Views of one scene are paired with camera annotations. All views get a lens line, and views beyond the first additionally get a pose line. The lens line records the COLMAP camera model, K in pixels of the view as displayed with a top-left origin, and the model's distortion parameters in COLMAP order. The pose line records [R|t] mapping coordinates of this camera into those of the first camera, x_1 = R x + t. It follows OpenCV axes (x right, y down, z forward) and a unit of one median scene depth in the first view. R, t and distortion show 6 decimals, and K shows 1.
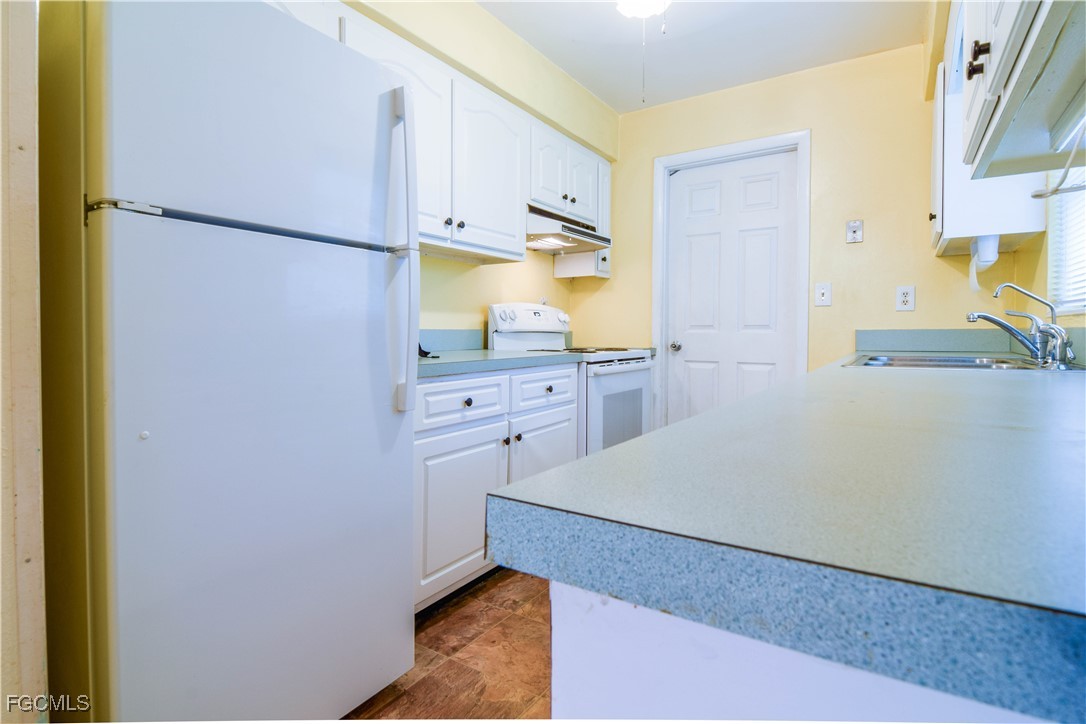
lens RADIAL K [[535.1, 0, 528.9], [0, 535.1, 355.2], [0, 0, 1]] dist [-0.036296, -0.000701]
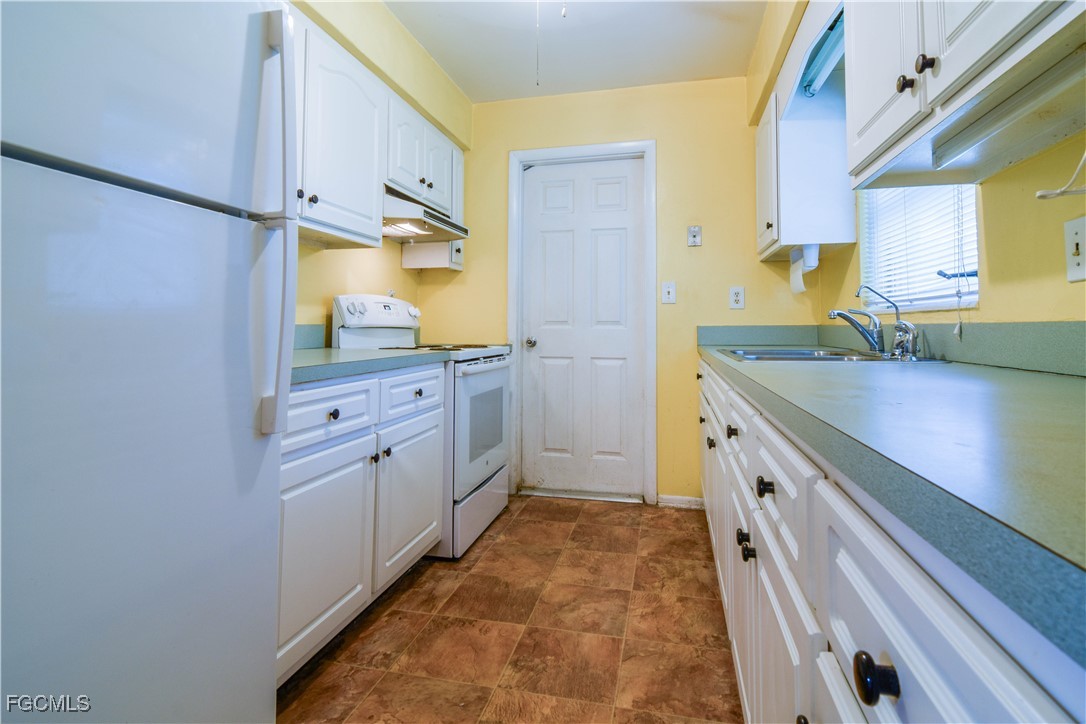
lens RADIAL K [[539.2, 0, 538.6], [0, 539.2, 313.9], [0, 0, 1]] dist [-0.027665, -0.000519]
pose [[0.934415, 0.011476, 0.356001, -0.084662], [0.012922, 0.997731, -0.066080, -0.004244], [-0.355952, 0.066346, 0.932146, 0.091951]]
